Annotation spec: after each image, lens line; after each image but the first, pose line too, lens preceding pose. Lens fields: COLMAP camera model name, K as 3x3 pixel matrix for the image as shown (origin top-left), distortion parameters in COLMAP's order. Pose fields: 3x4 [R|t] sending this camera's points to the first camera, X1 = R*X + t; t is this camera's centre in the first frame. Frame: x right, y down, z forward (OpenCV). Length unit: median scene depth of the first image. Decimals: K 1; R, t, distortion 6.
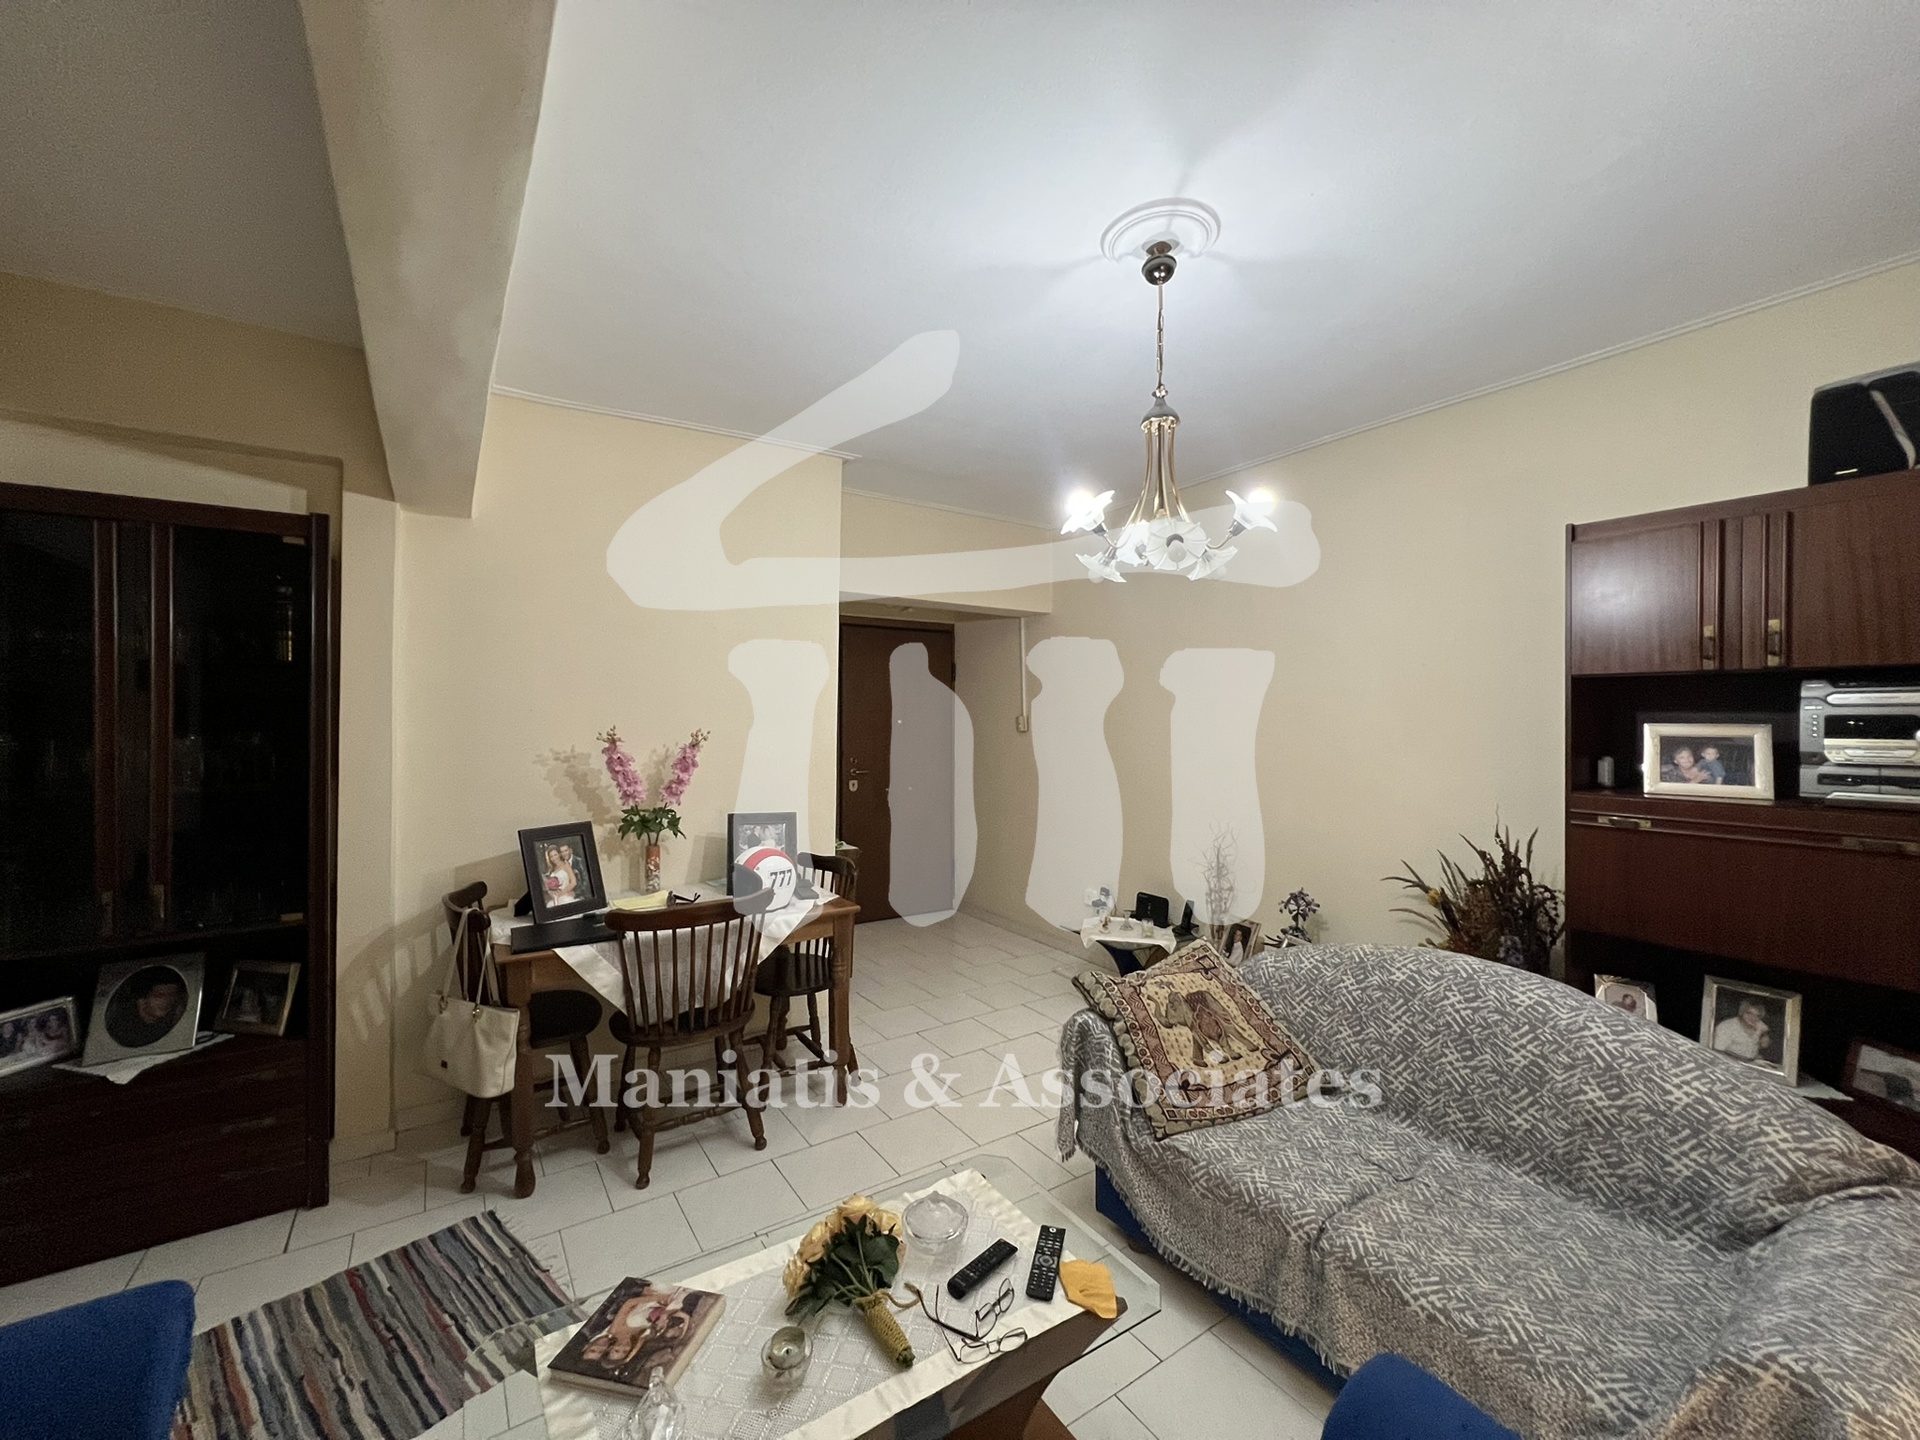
lens RADIAL K [[768.4, 0, 956.3], [0, 768.4, 717.4], [0, 0, 1]] dist [-0.002753, 0.000918]
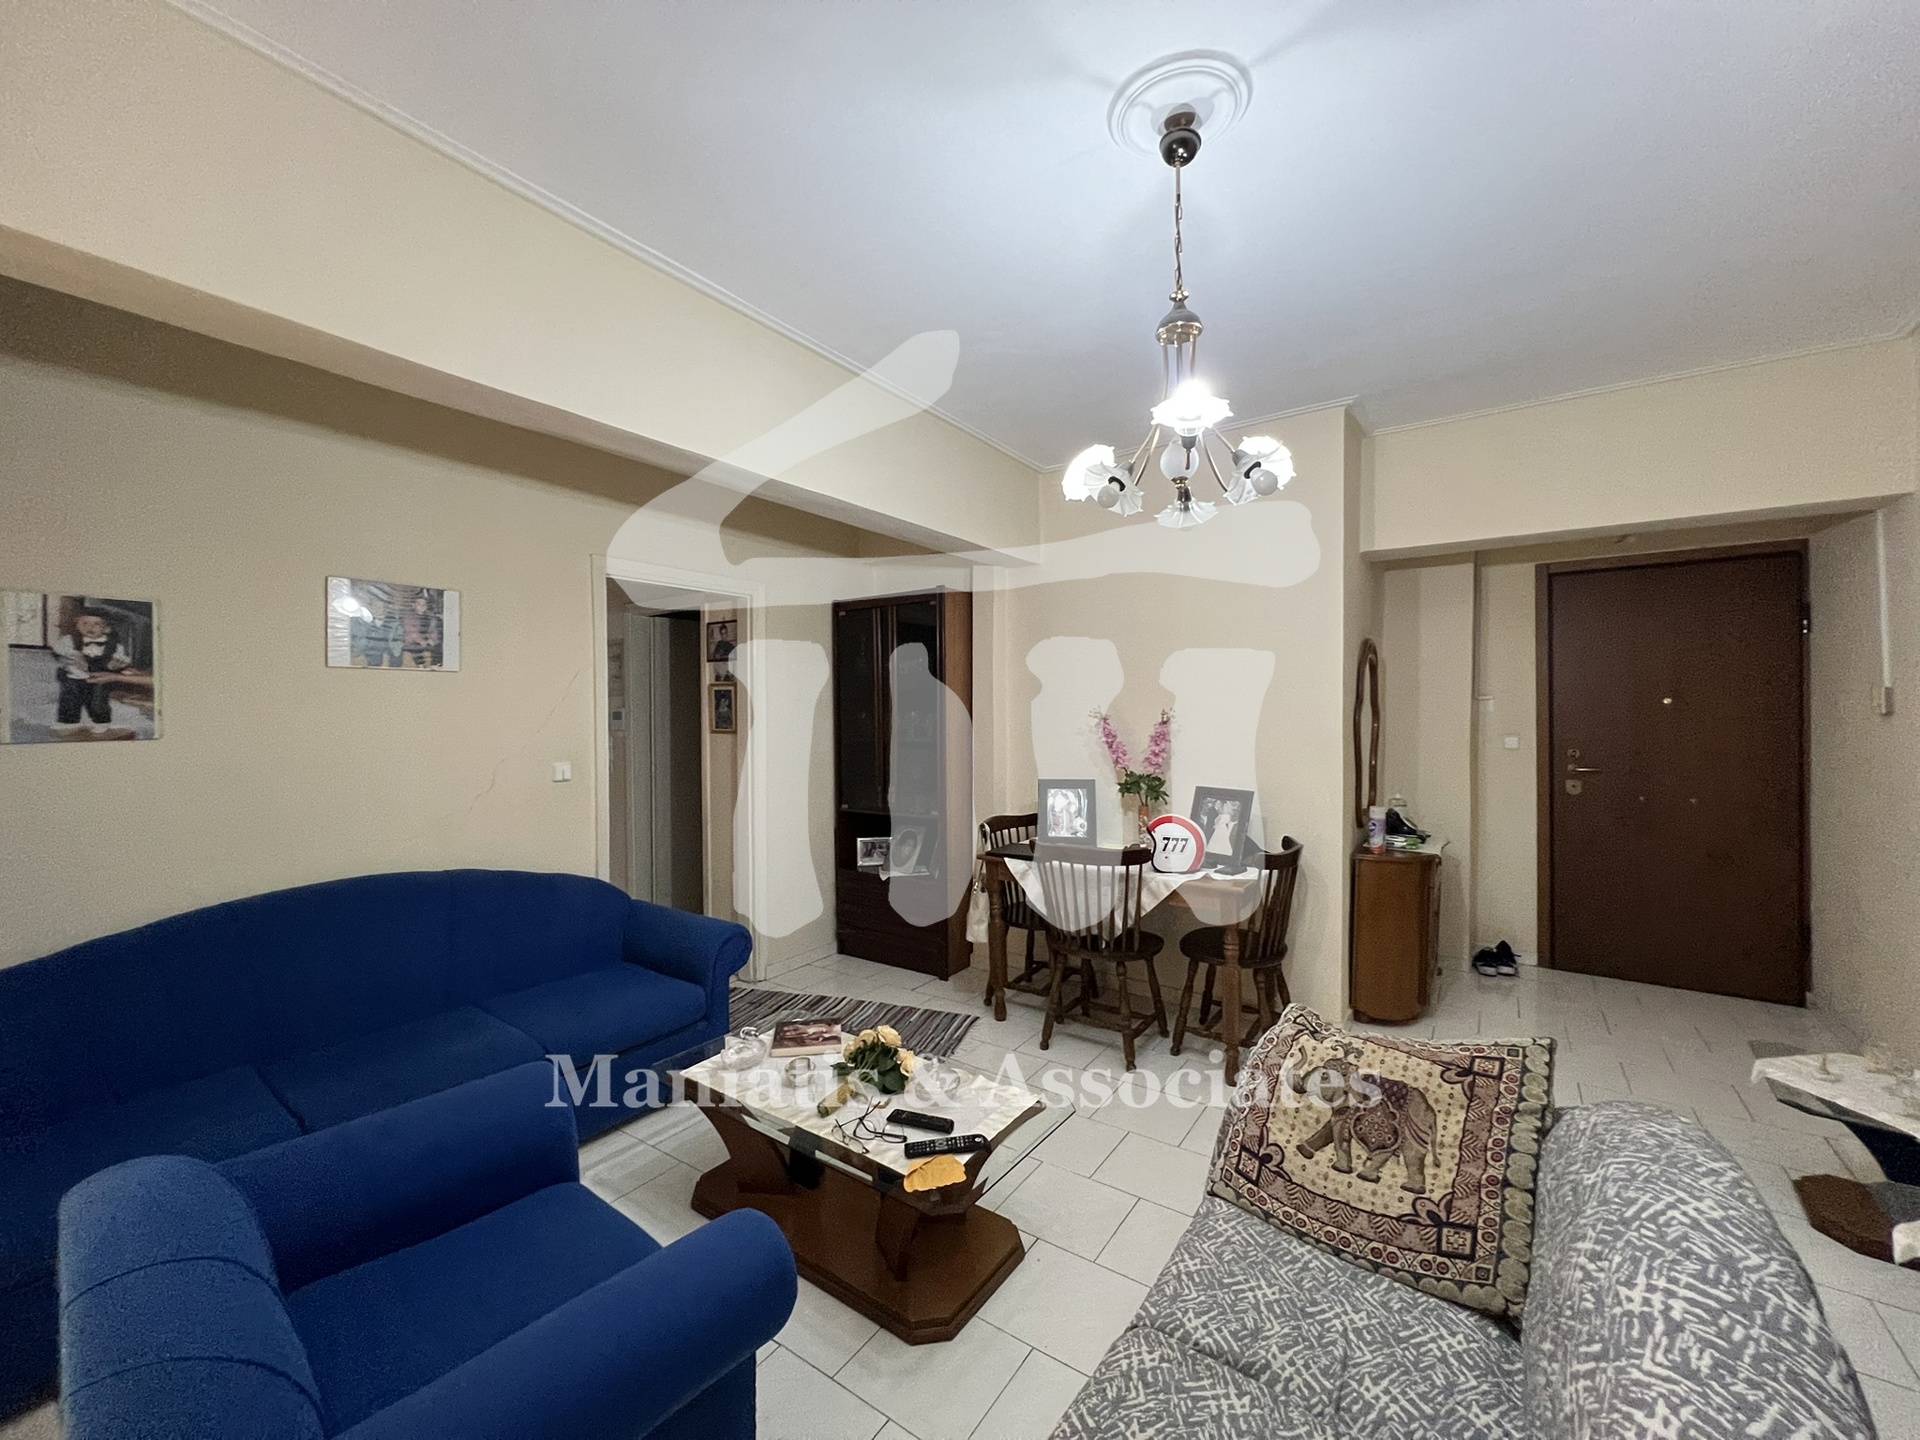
lens RADIAL K [[768.4, 0, 955.3], [0, 768.4, 716.3], [0, 0, 1]] dist [-0.002753, 0.000918]
pose [[0.361989, 0.001220, -0.932181, 0.885918], [0.008621, 0.999952, 0.004657, 0.027839], [0.932142, -0.009722, 0.361962, 0.427110]]
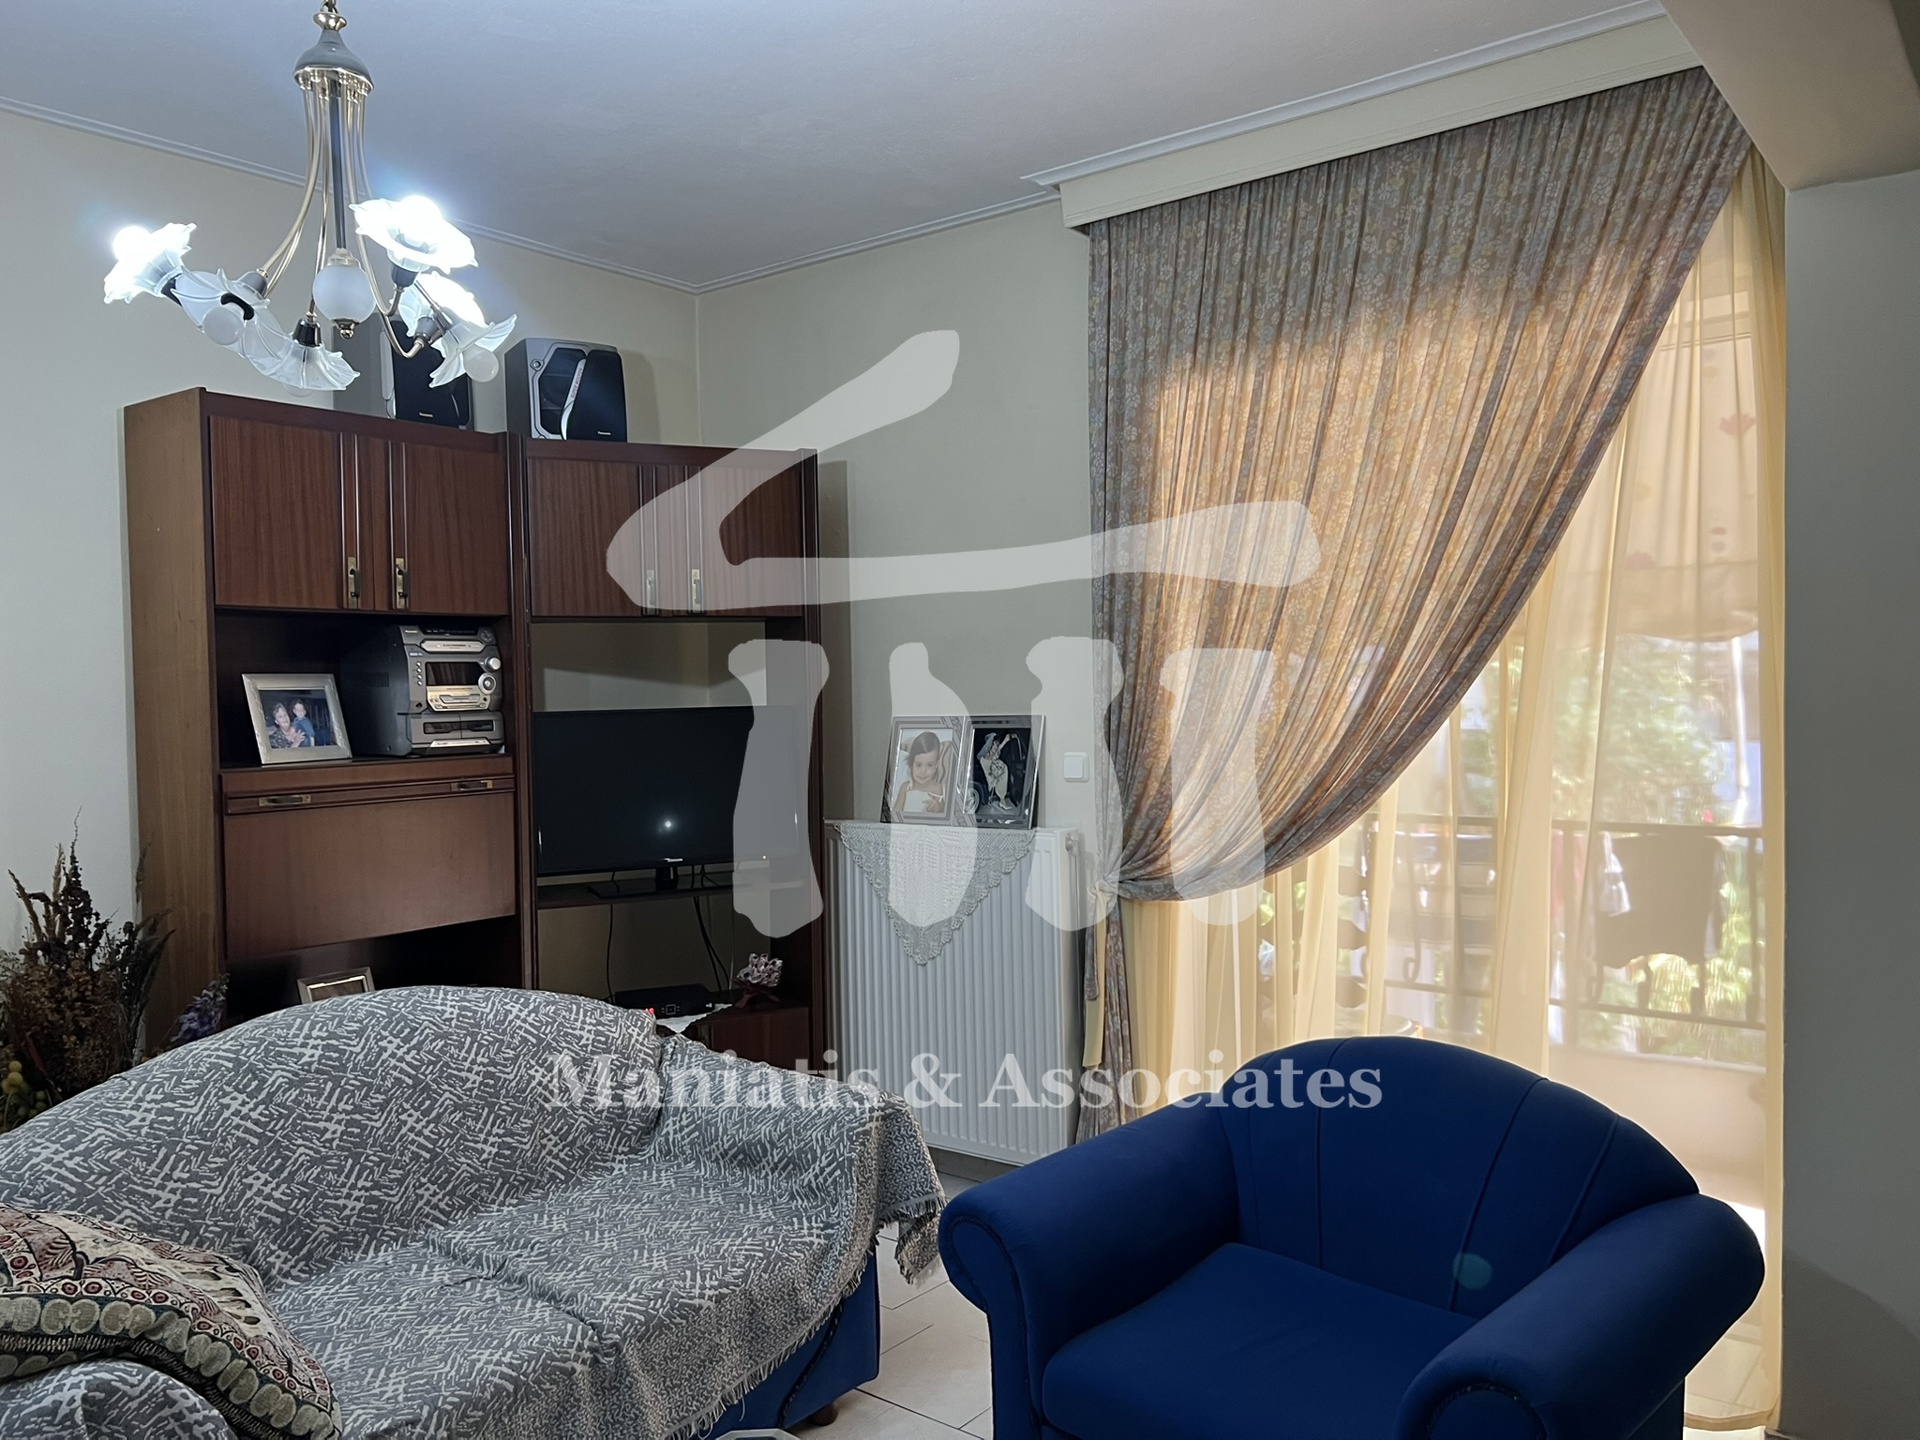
lens RADIAL K [[1451.4, 0, 943.5], [0, 1451.4, 733.8], [0, 0, 1]] dist [0.054083, -0.060405]
pose [[-0.302308, -0.028857, 0.952773, -0.757567], [0.017570, 0.999203, 0.035839, 0.029469], [-0.953048, 0.027574, -0.301561, 0.847179]]
